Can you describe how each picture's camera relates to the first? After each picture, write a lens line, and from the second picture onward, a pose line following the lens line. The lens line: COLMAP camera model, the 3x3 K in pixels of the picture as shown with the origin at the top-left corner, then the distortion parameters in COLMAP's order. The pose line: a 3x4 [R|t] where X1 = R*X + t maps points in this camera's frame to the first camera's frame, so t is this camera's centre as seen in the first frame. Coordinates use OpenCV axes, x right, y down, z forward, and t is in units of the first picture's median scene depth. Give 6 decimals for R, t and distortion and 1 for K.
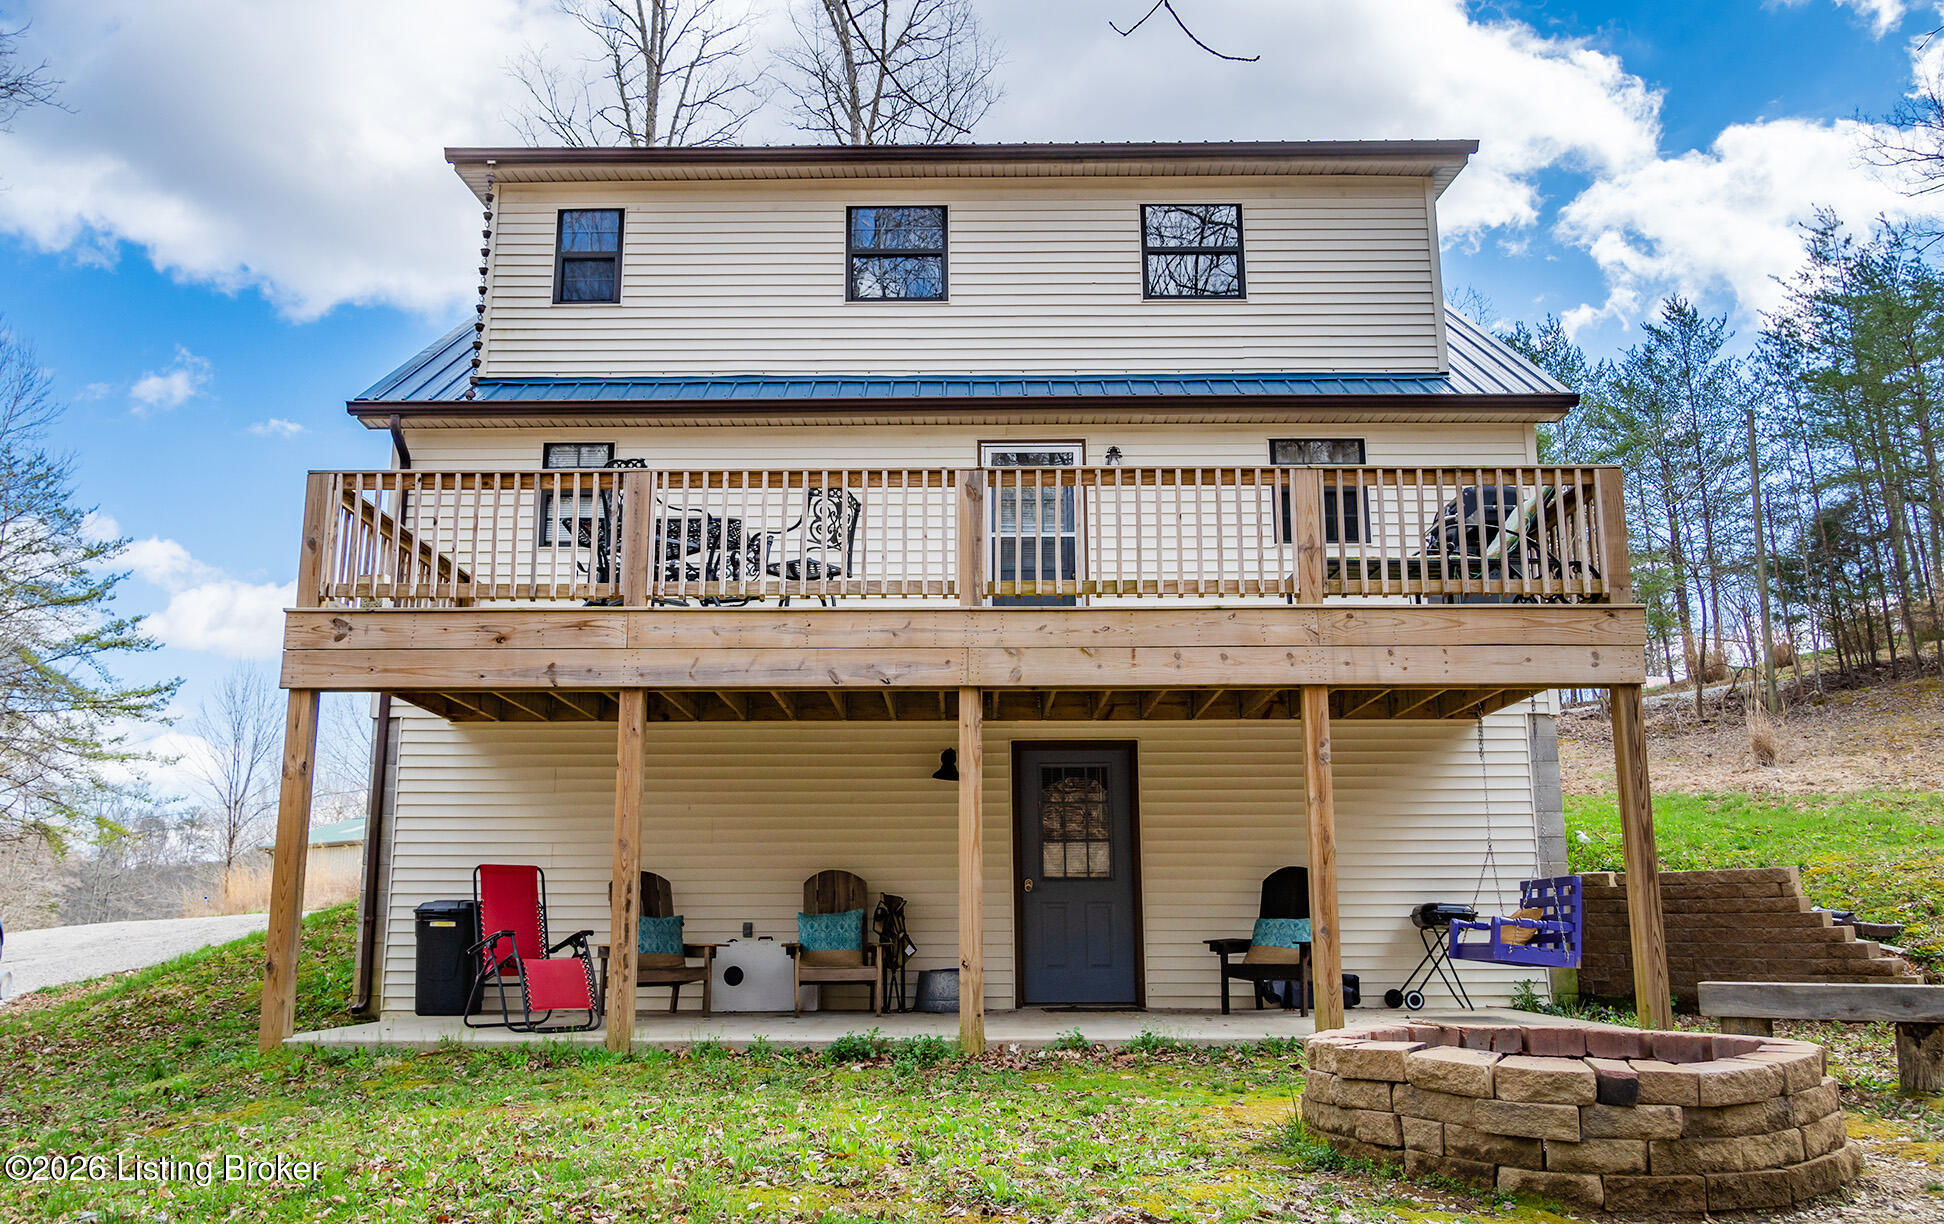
lens RADIAL K [[1453.4, 0, 936.5], [0, 1453.4, 610.1], [0, 0, 1]] dist [-0.019894, -0.001991]
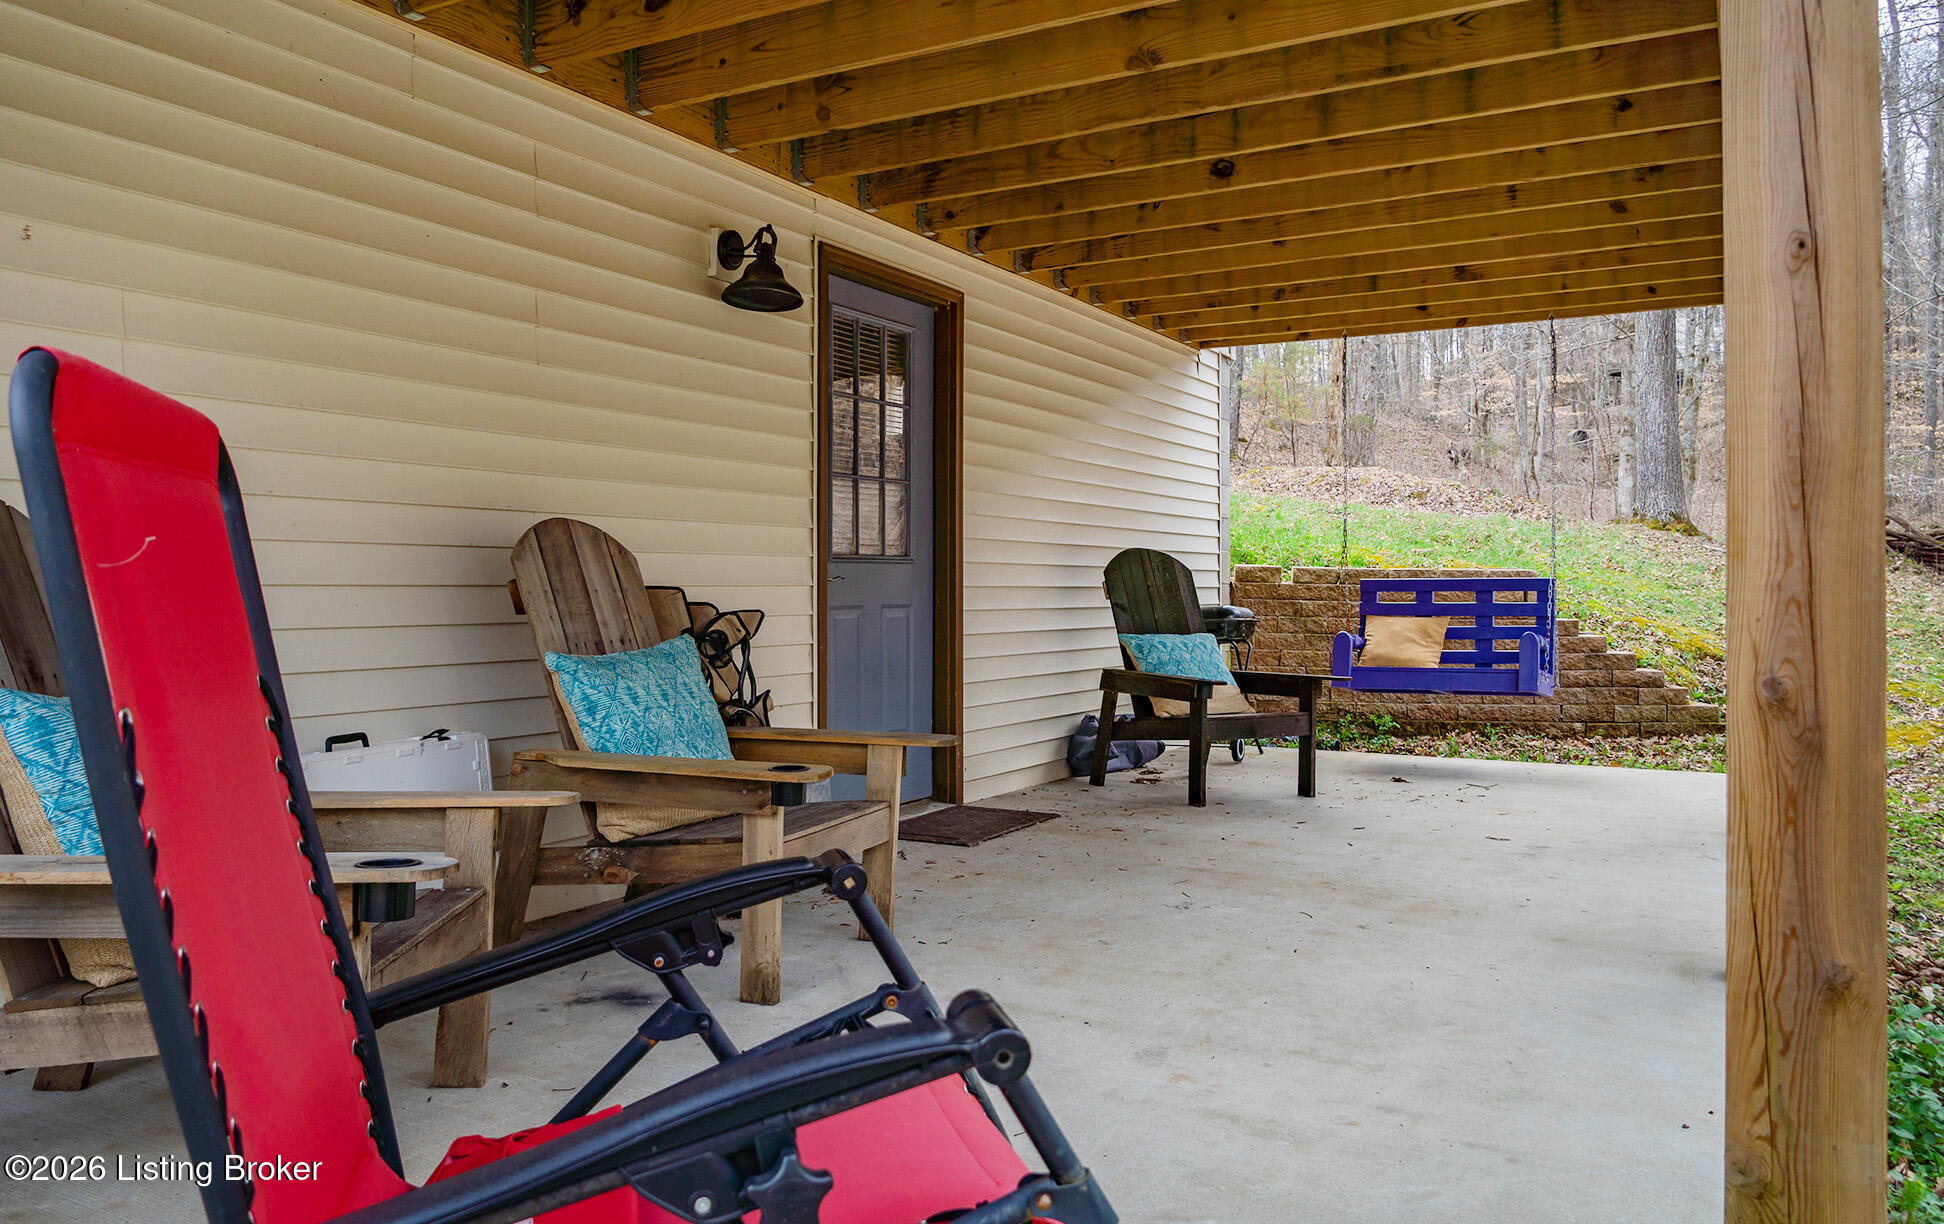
lens RADIAL K [[1453.4, 0, 936.5], [0, 1453.4, 610.1], [0, 0, 1]] dist [-0.019894, -0.001991]
pose [[0.494374, -0.011026, 0.869179, -0.347309], [-0.186467, 0.975297, 0.118431, 0.160502], [-0.849014, -0.220623, 0.480106, 0.850052]]
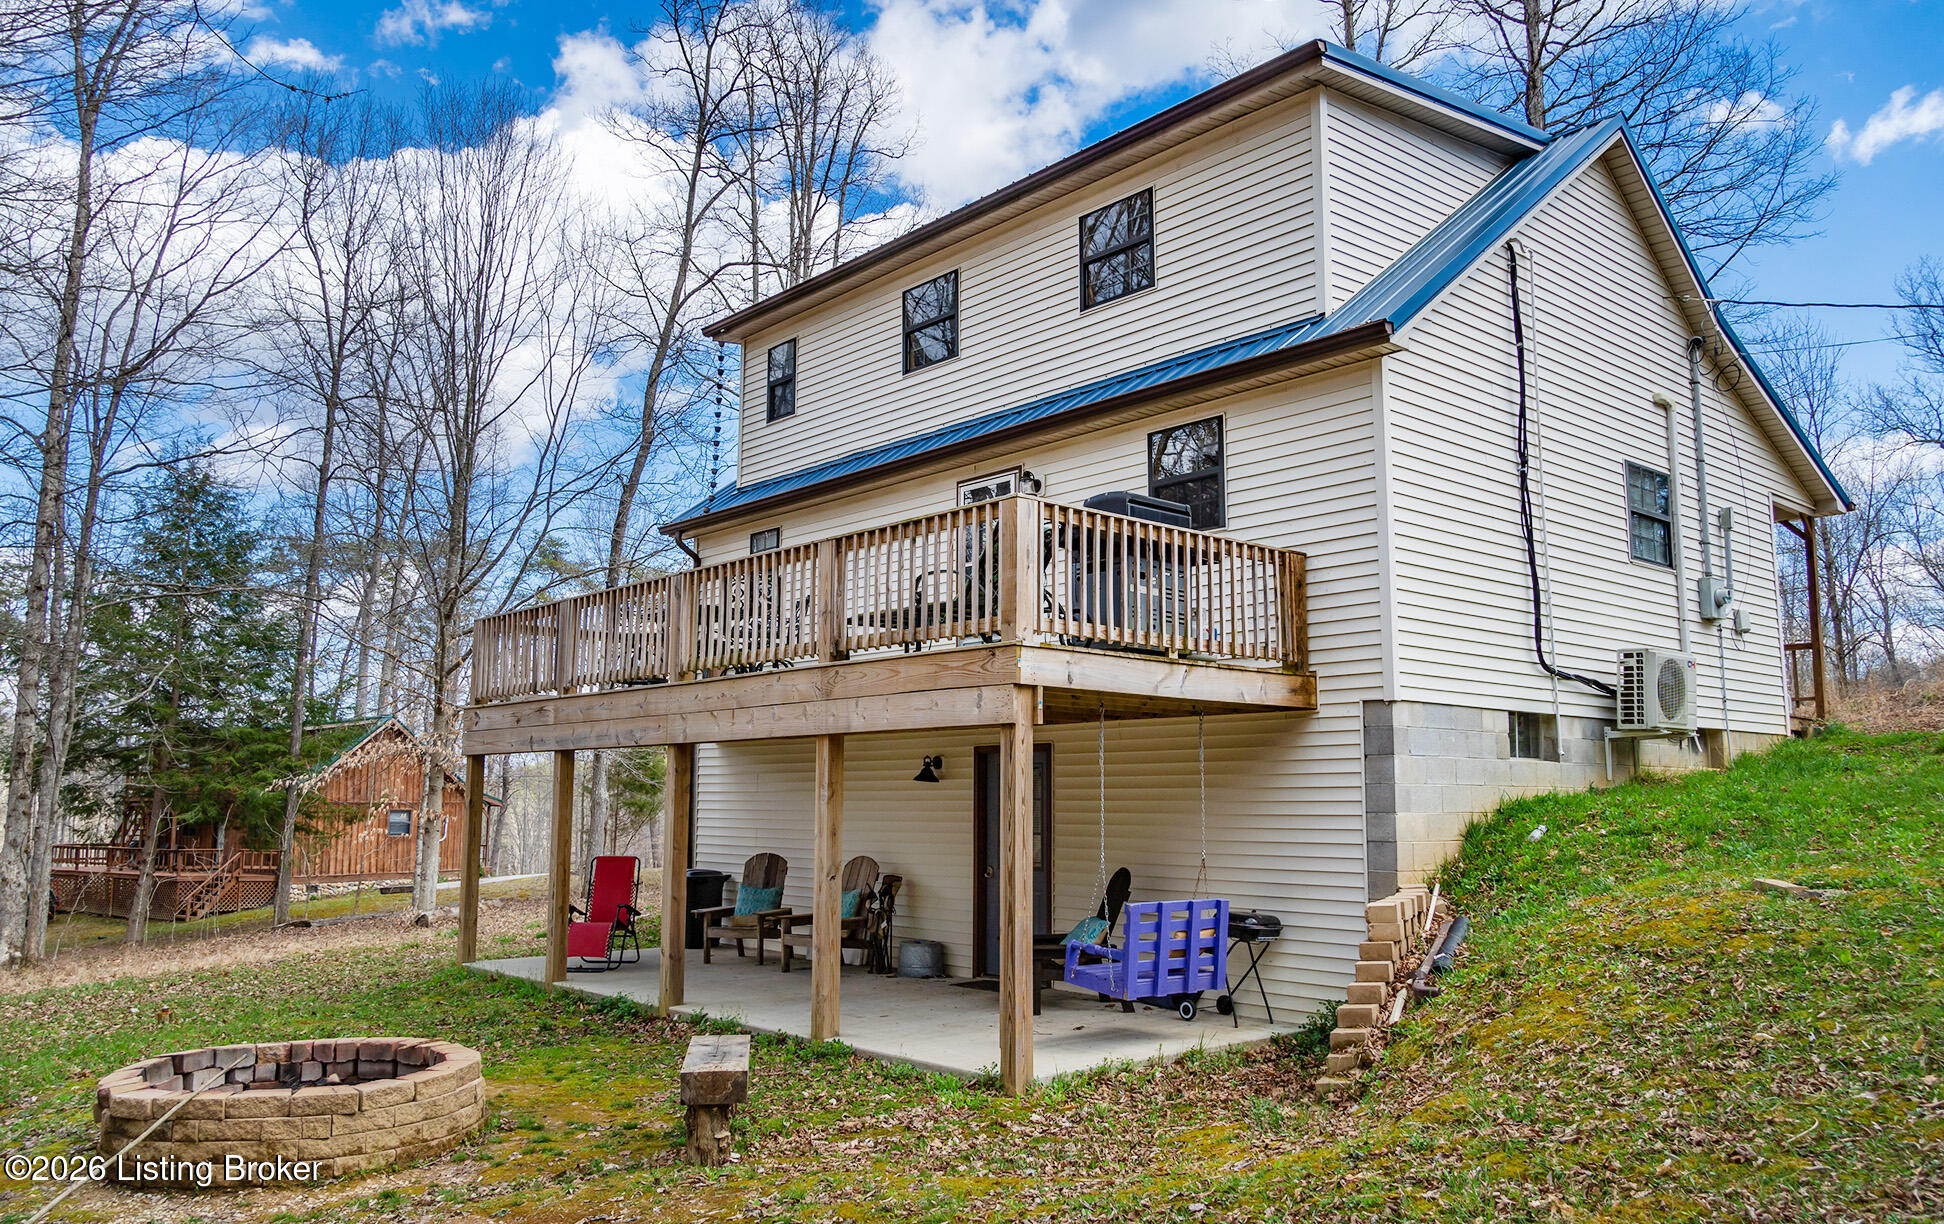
lens RADIAL K [[1456.2, 0, 951.0], [0, 1456.2, 617.6], [0, 0, 1]] dist [-0.024149, 0.002515]
pose [[0.658129, -0.092072, -0.747254, 1.041671], [0.154053, 0.987964, 0.013948, -0.034806], [0.736976, -0.124296, 0.664392, 0.268908]]
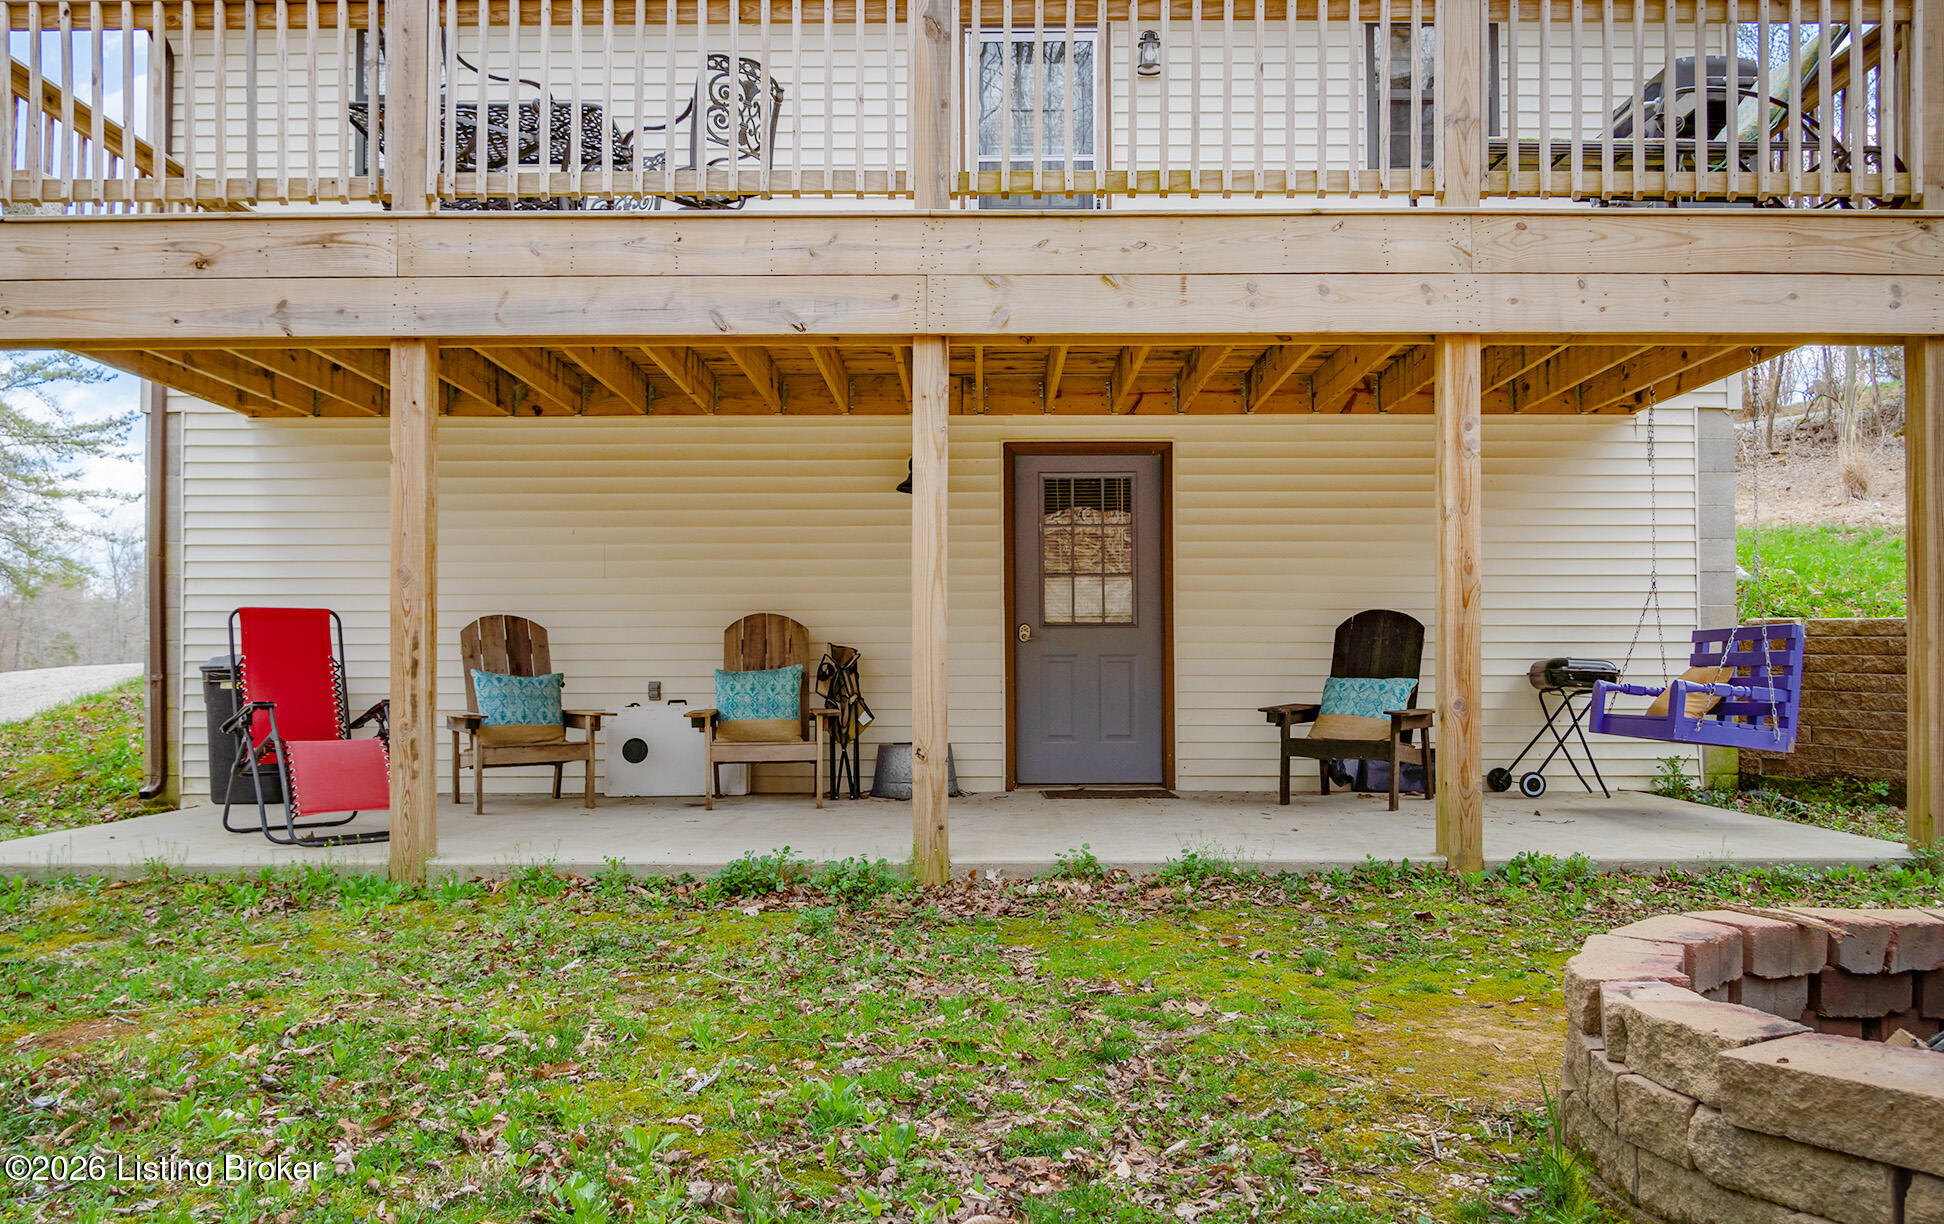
lens RADIAL K [[1453.4, 0, 936.5], [0, 1453.4, 610.1], [0, 0, 1]] dist [-0.019894, -0.001991]
pose [[0.999974, 0.000381, -0.007227, 0.026349], [0.000896, 0.984403, 0.175925, 0.050352], [0.007181, -0.175927, 0.984377, 0.291196]]
